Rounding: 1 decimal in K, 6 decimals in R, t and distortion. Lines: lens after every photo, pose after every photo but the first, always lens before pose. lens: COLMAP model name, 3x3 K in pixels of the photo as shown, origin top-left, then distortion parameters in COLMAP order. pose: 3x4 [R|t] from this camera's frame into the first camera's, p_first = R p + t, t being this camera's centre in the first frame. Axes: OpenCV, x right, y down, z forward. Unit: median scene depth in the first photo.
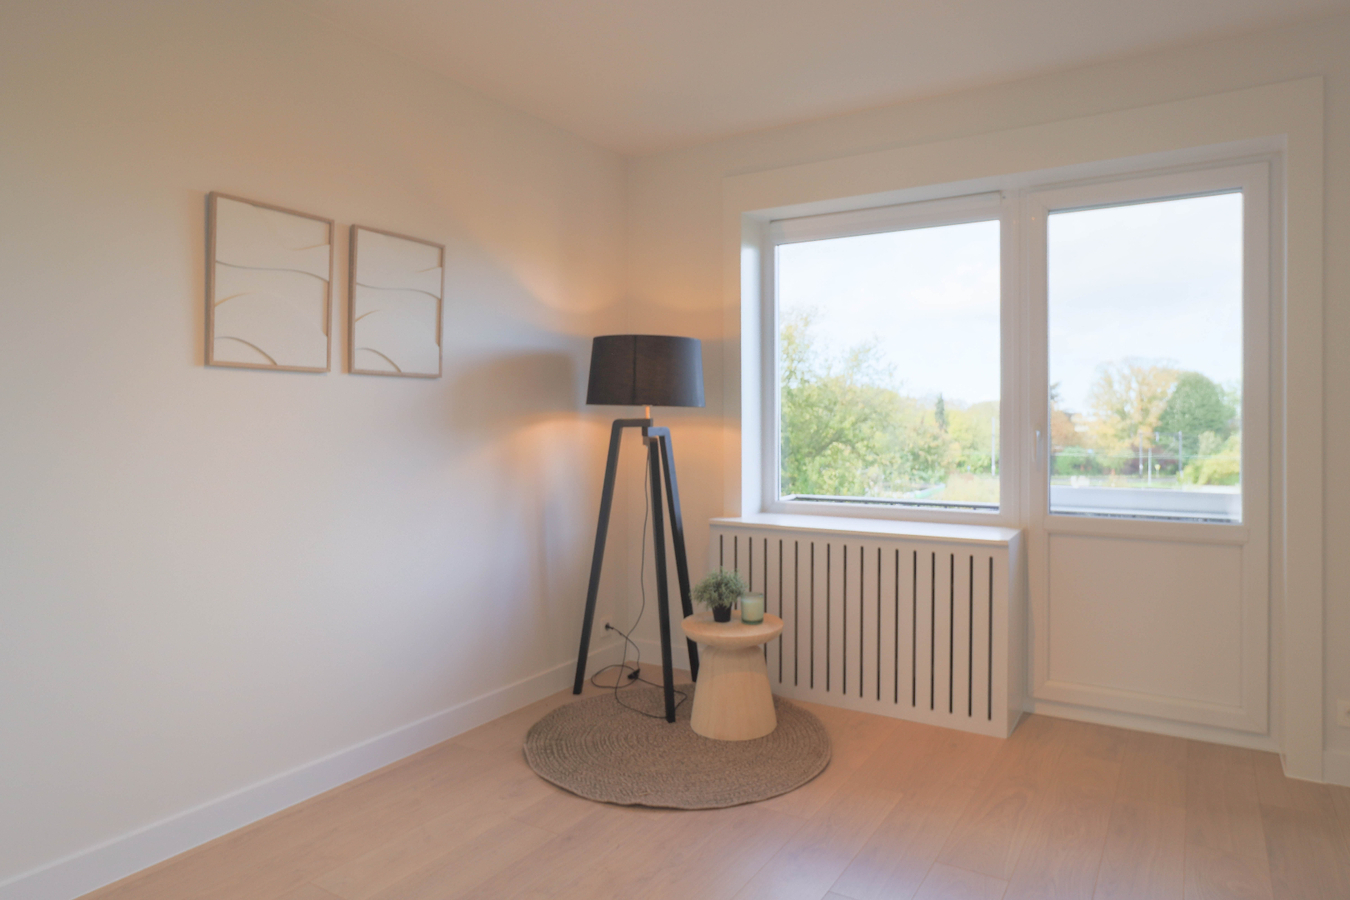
lens RADIAL K [[858.2, 0, 682.3], [0, 858.2, 446.7], [0, 0, 1]] dist [-0.010223, -0.000624]
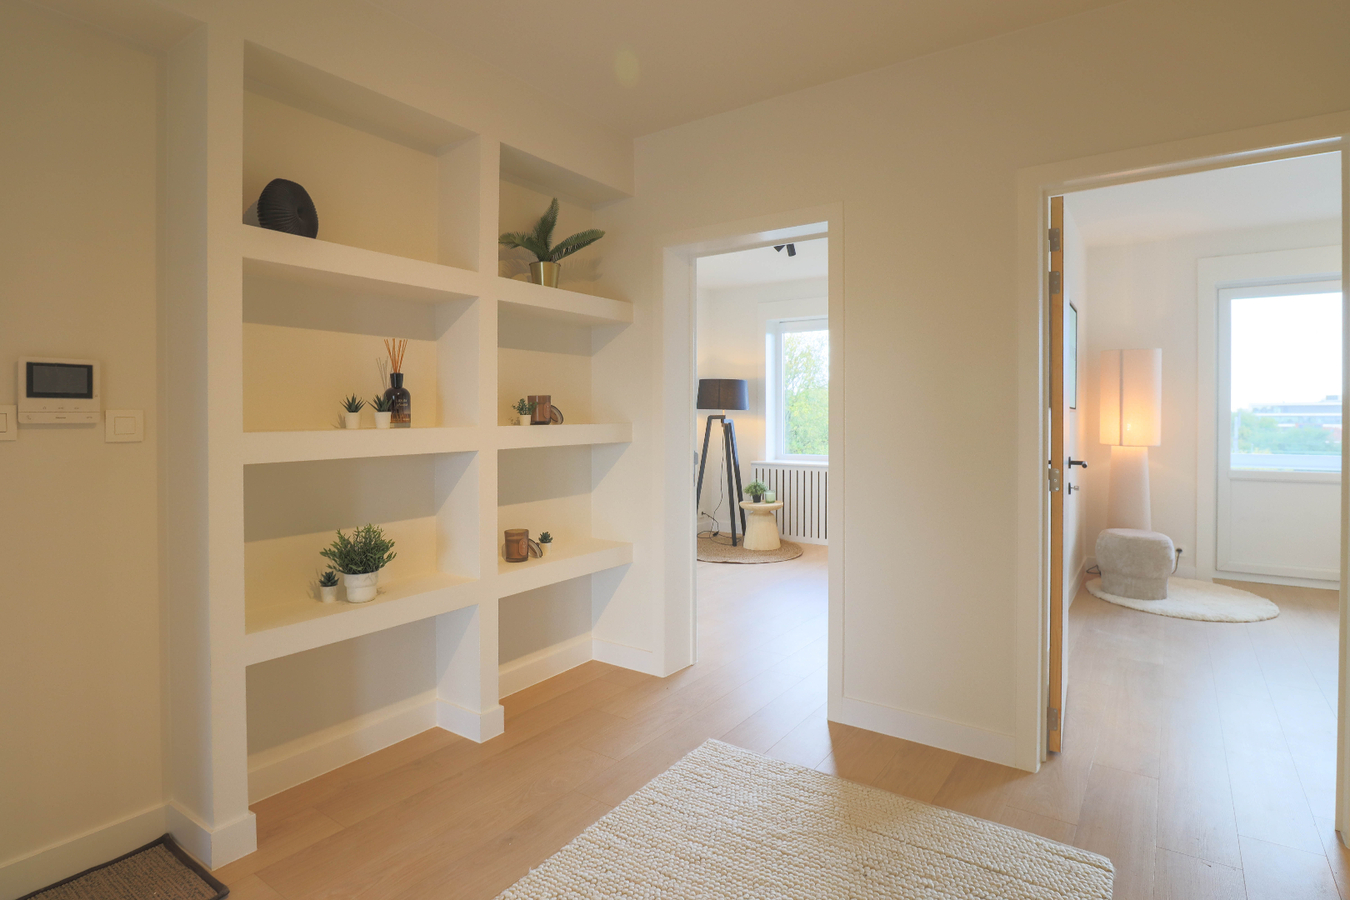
lens RADIAL K [[714.2, 0, 669.2], [0, 714.2, 435.8], [0, 0, 1]] dist [-0.023482, 0.002250]
pose [[0.997151, -0.000151, -0.075426, -0.041721], [-0.000360, 0.999977, -0.006755, 0.034288], [0.075425, 0.006763, 0.997129, -0.887031]]
